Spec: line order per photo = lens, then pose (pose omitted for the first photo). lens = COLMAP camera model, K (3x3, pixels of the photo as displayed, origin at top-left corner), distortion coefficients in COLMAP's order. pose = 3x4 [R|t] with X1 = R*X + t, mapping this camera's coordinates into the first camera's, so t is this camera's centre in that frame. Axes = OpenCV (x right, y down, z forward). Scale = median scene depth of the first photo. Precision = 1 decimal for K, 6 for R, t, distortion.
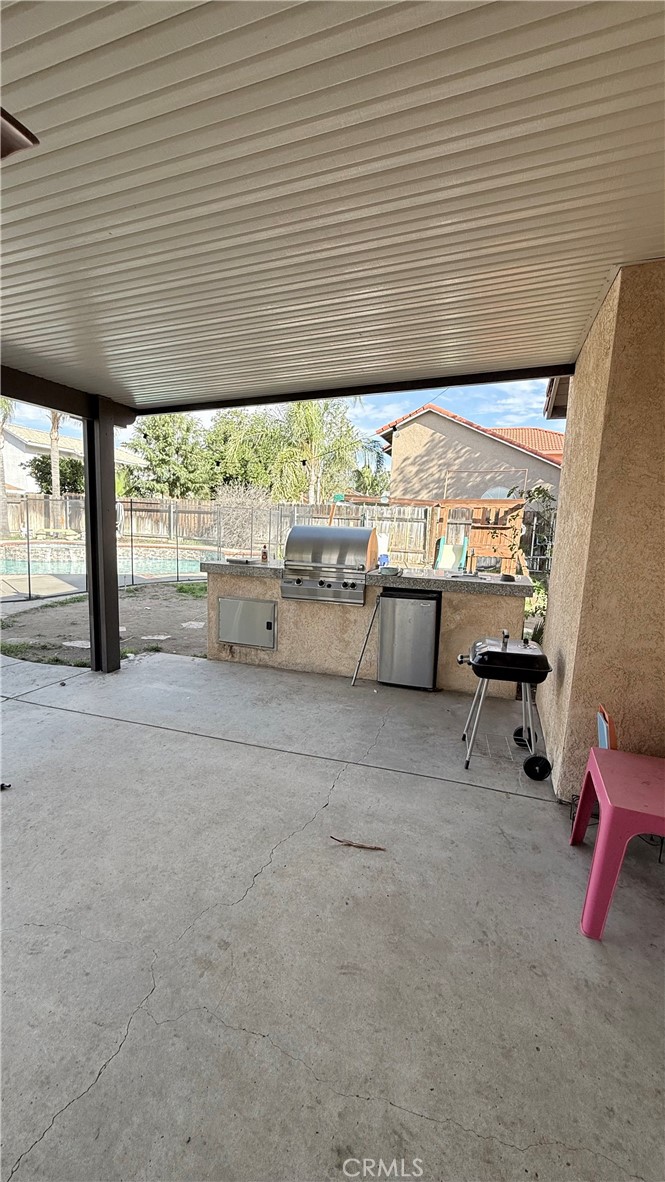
lens RADIAL K [[472.0, 0, 332.5], [0, 472.0, 591.0], [0, 0, 1]] dist [0.001928, 0.000150]
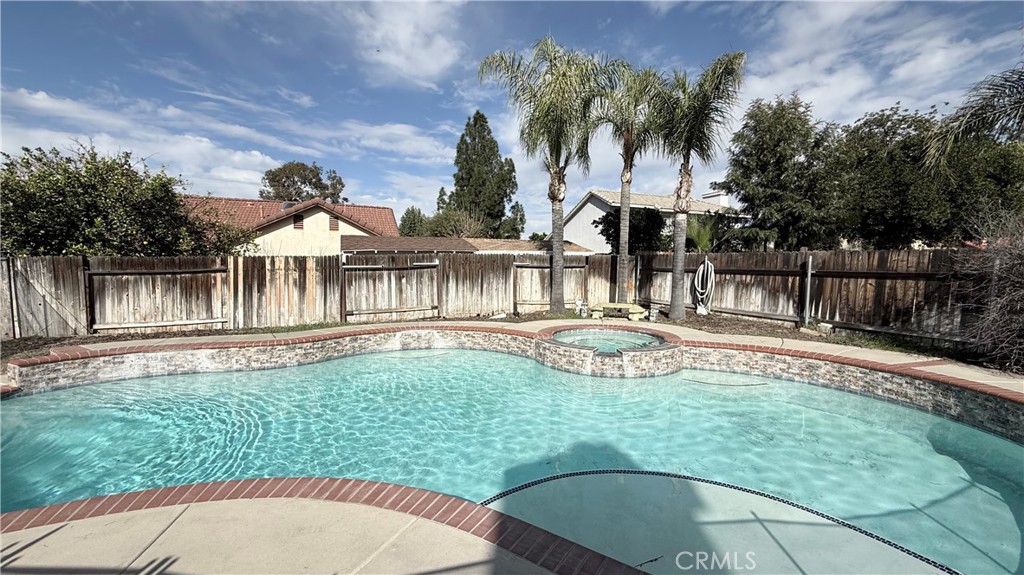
lens RADIAL K [[408.9, 0, 512.0], [0, 408.9, 287.5], [0, 0, 1]] dist [0.001928, 0.000150]
pose [[0.671111, 0.006566, -0.741328, -0.891650], [-0.086398, 0.993840, -0.069413, -0.368243], [0.736305, 0.110634, 0.667544, 1.772064]]
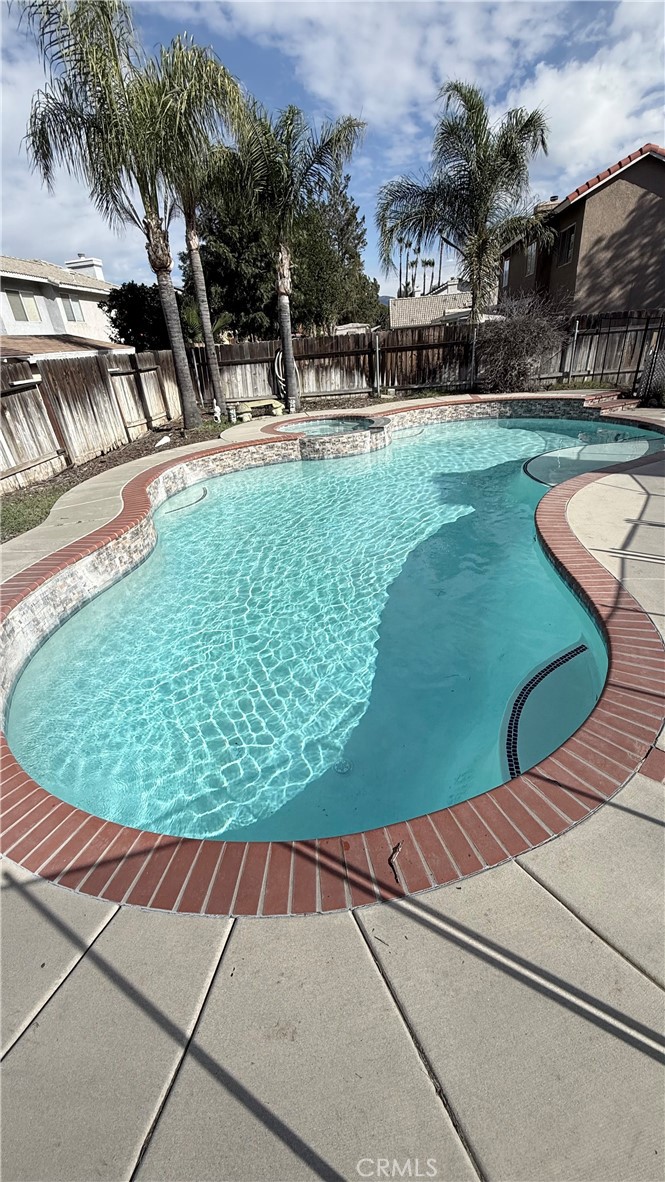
lens RADIAL K [[472.0, 0, 332.5], [0, 472.0, 591.0], [0, 0, 1]] dist [0.001928, 0.000150]
pose [[0.966040, -0.211794, 0.148021, -2.372106], [0.151094, 0.927722, 0.341324, -0.345455], [-0.209612, -0.307367, 0.928218, 0.952833]]
